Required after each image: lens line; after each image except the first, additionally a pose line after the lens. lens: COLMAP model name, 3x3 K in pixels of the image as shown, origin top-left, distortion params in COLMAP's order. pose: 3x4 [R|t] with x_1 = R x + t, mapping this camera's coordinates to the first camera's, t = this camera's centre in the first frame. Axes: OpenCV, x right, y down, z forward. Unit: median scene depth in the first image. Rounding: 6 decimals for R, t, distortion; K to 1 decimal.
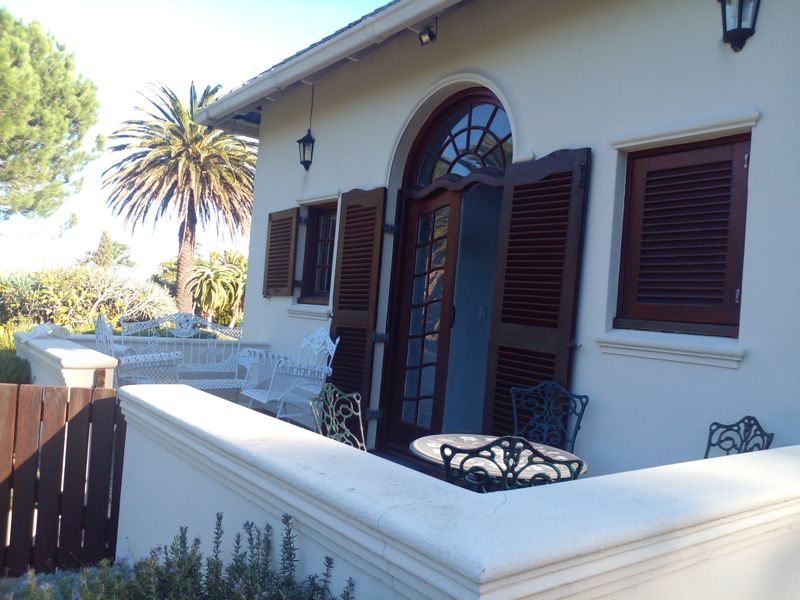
lens RADIAL K [[664.4, 0, 400.0], [0, 664.4, 300.0], [0, 0, 1]] dist [-0.002687, 0.000831]
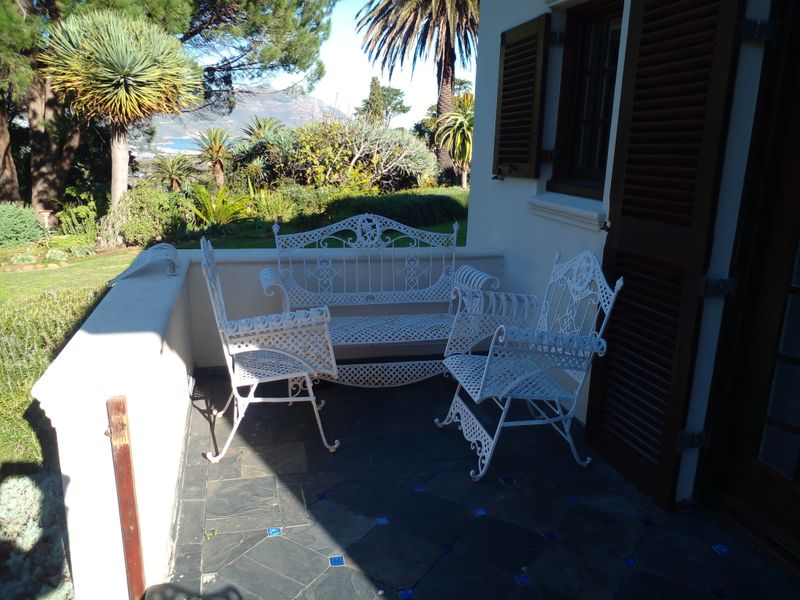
lens RADIAL K [[664.4, 0, 400.0], [0, 664.4, 300.0], [0, 0, 1]] dist [-0.002687, 0.000831]
pose [[0.917881, 0.038989, -0.394935, -0.015126], [0.056863, 0.971973, 0.228113, -0.015810], [0.392760, -0.231838, 0.889939, 0.156566]]
